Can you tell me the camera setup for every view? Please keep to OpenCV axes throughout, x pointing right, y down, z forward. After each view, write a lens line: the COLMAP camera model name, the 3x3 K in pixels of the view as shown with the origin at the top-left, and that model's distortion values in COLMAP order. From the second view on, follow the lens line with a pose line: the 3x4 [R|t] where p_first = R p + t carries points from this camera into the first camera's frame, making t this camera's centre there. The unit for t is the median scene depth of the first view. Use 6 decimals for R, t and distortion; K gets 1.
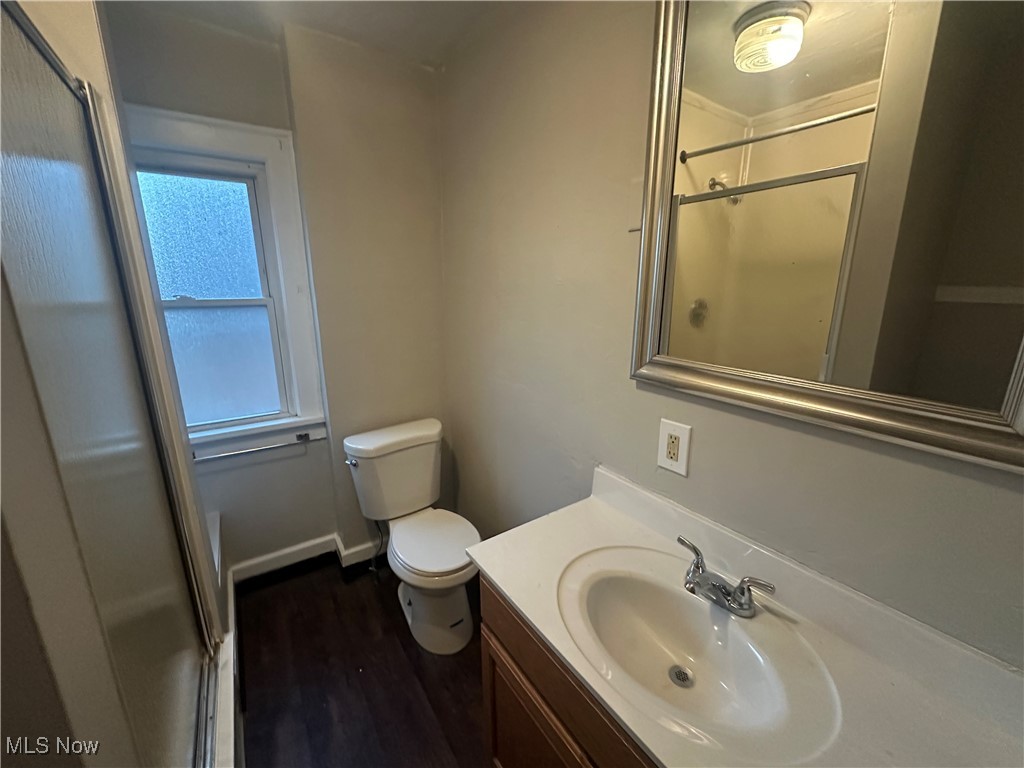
lens RADIAL K [[407.7, 0, 512.9], [0, 407.7, 382.7], [0, 0, 1]] dist [-0.003566, 0.000183]
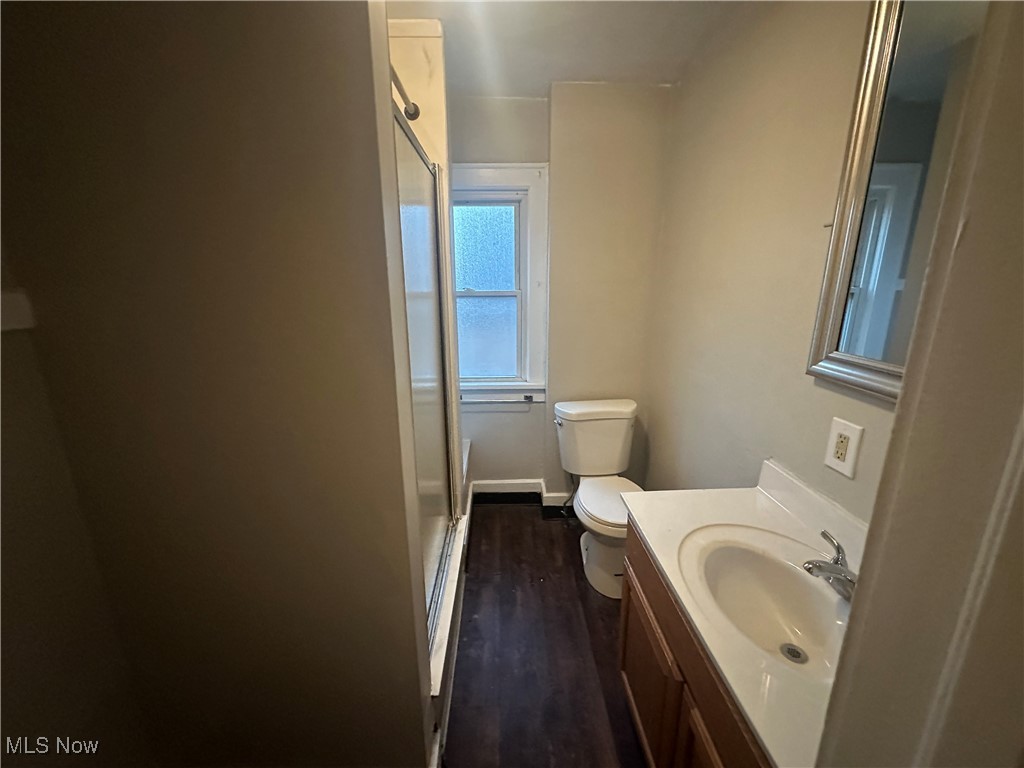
lens RADIAL K [[407.7, 0, 512.9], [0, 407.7, 382.7], [0, 0, 1]] dist [-0.003566, 0.000183]
pose [[0.841450, 0.129037, -0.524702, 0.135696], [-0.123335, 0.991299, 0.045996, 0.035523], [0.526071, 0.026011, 0.850043, -0.151144]]
